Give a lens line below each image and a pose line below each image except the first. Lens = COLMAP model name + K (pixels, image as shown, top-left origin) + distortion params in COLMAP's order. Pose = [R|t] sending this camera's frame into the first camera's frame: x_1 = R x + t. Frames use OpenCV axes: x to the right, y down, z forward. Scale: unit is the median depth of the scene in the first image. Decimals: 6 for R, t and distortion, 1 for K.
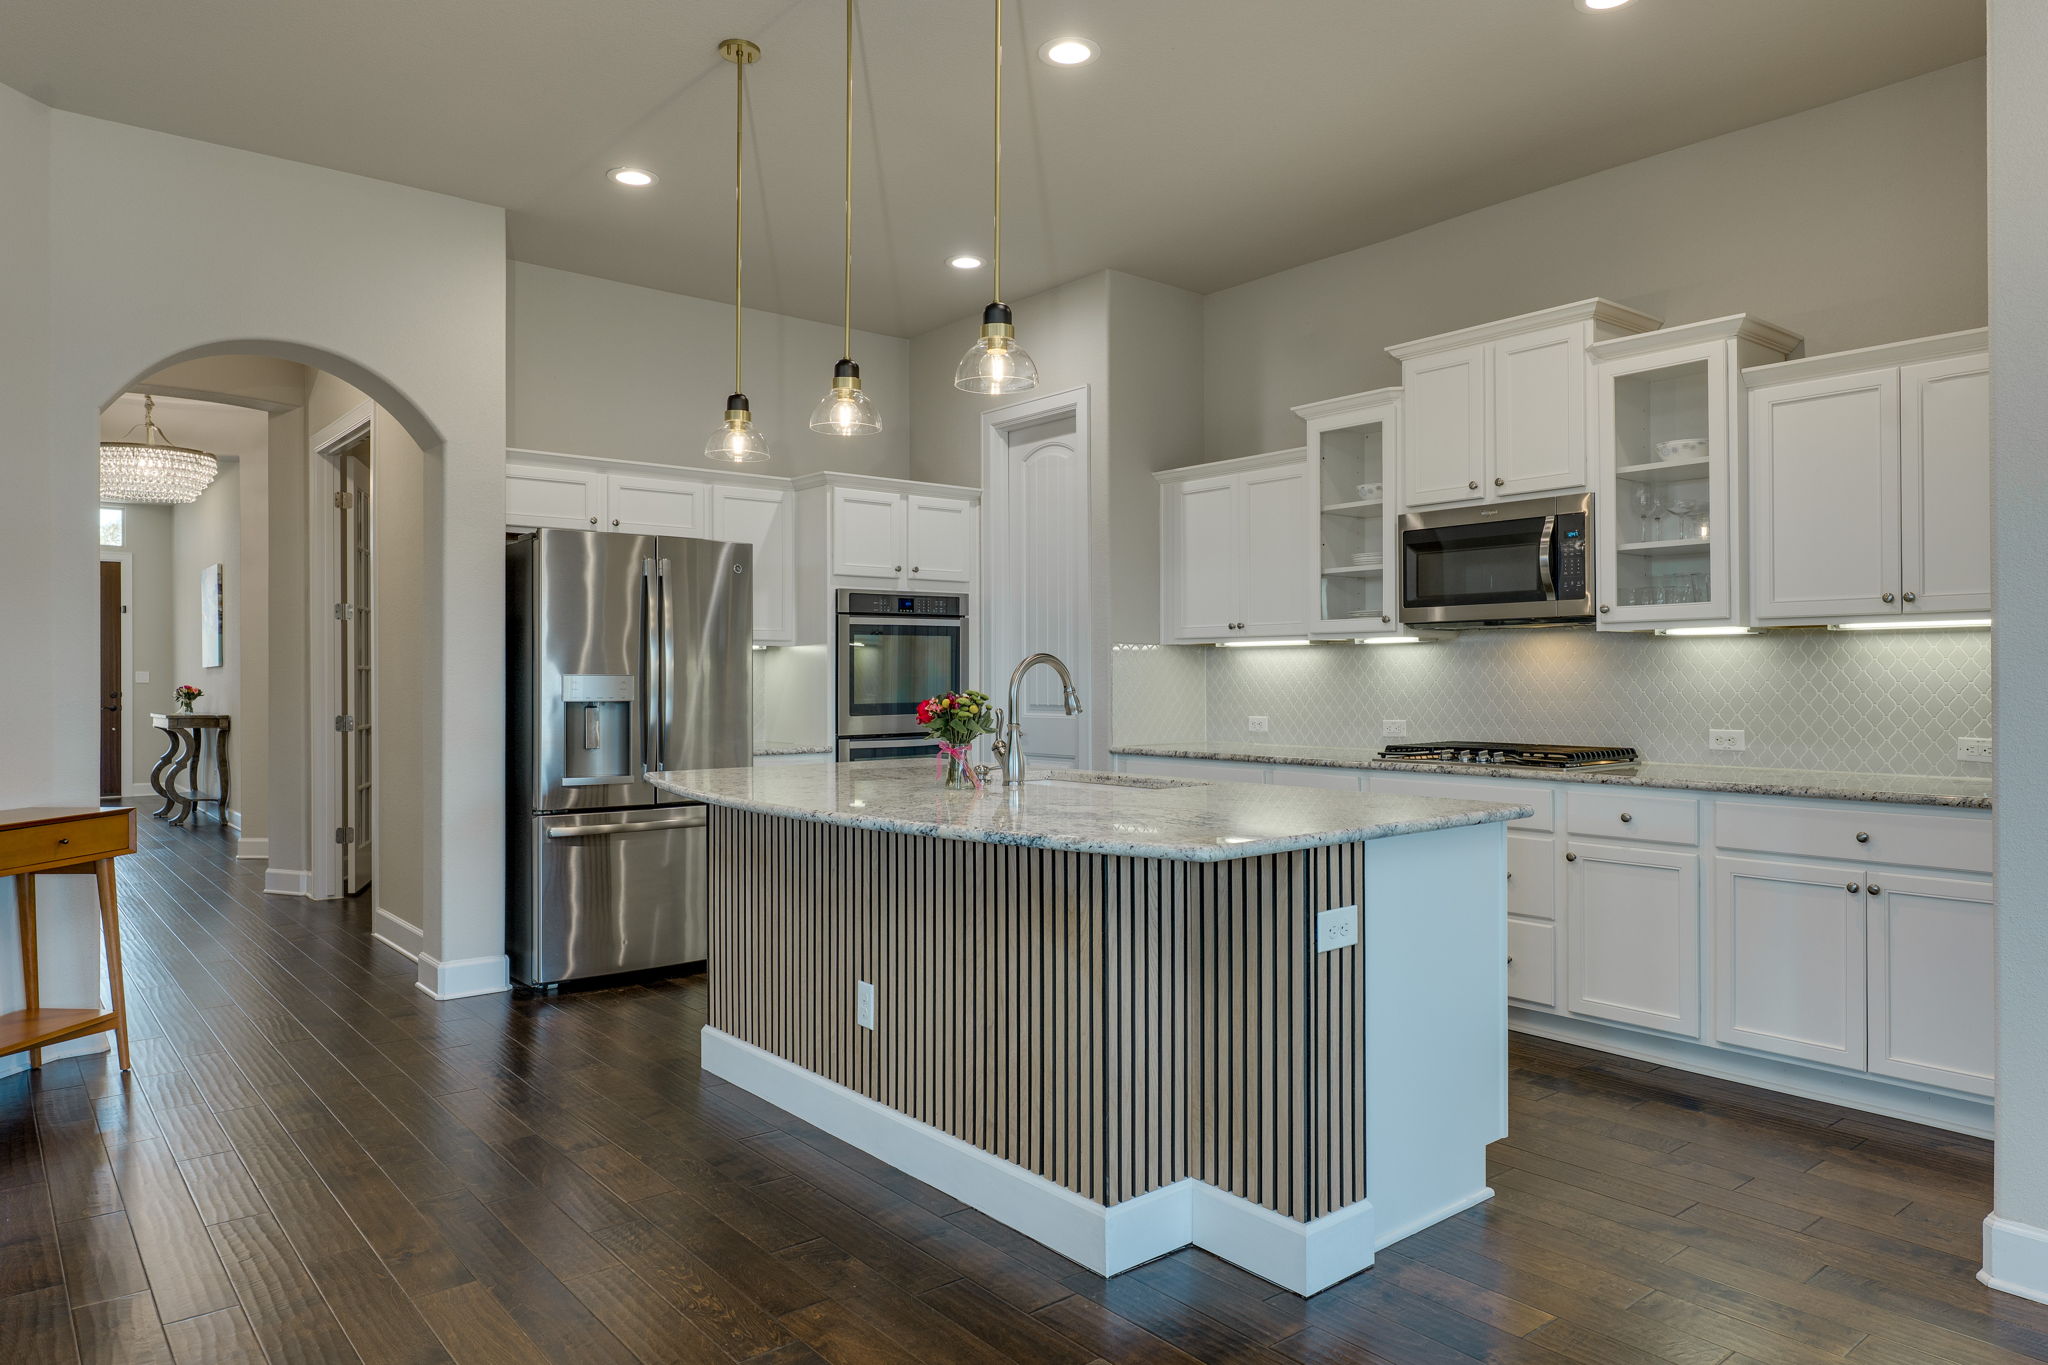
lens RADIAL K [[1296.1, 0, 1032.2], [0, 1296.1, 667.5], [0, 0, 1]] dist [-0.001366, 0.001189]
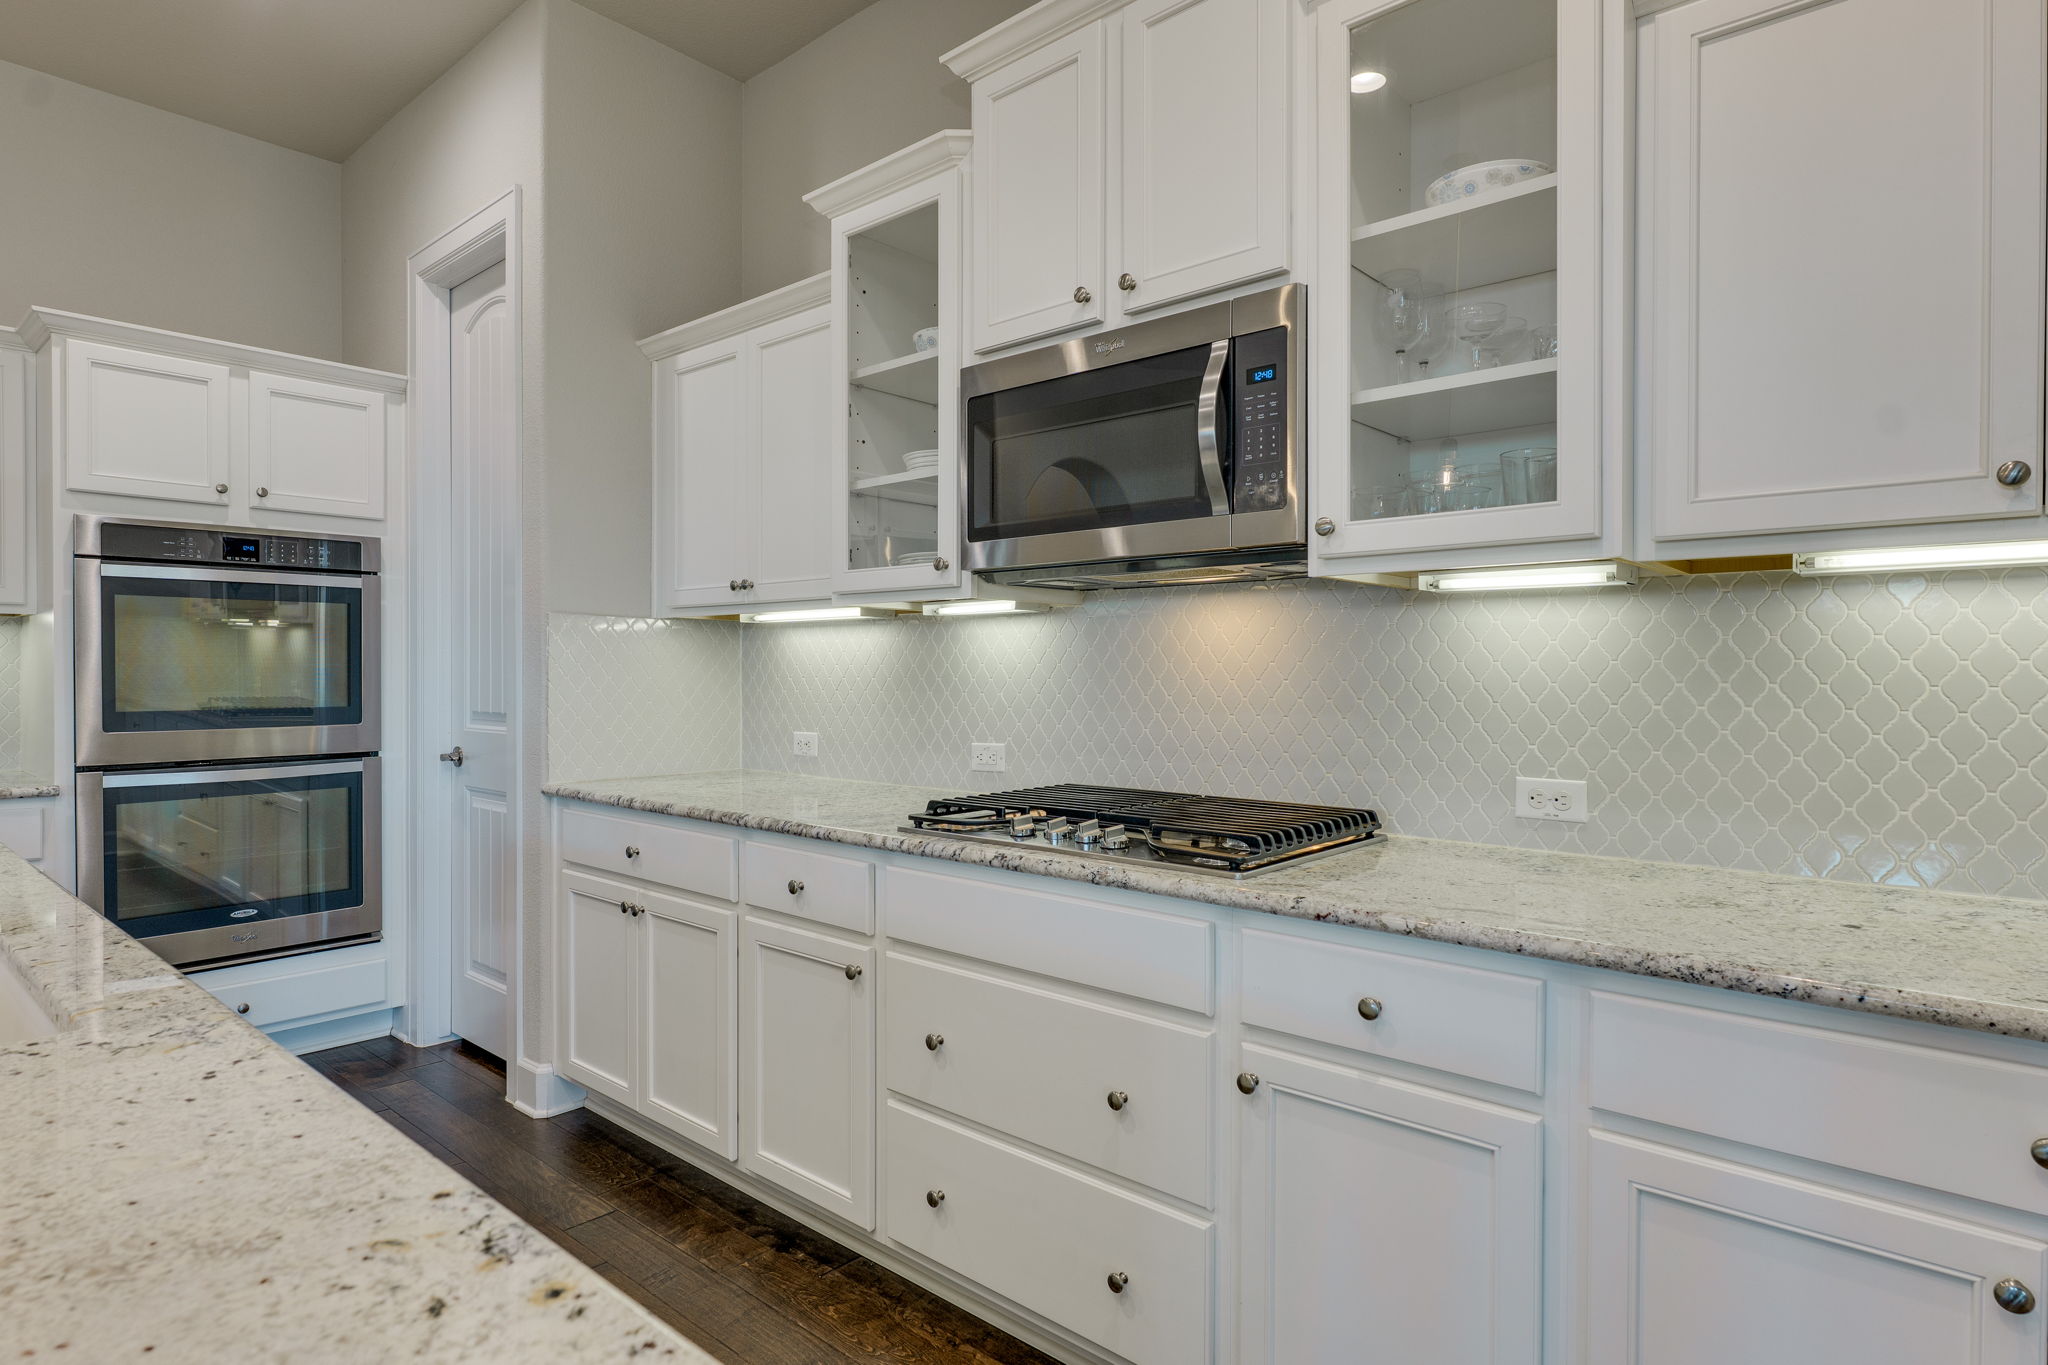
lens RADIAL K [[1093.1, 0, 1024.0], [0, 1093.1, 682.5], [0, 0, 1]] dist [-0.001497, -0.000139]
pose [[0.987994, 0.004688, 0.154422, 0.244931], [-0.007209, 0.999850, 0.015770, 0.004965], [-0.154325, -0.016694, 0.987879, 0.560335]]
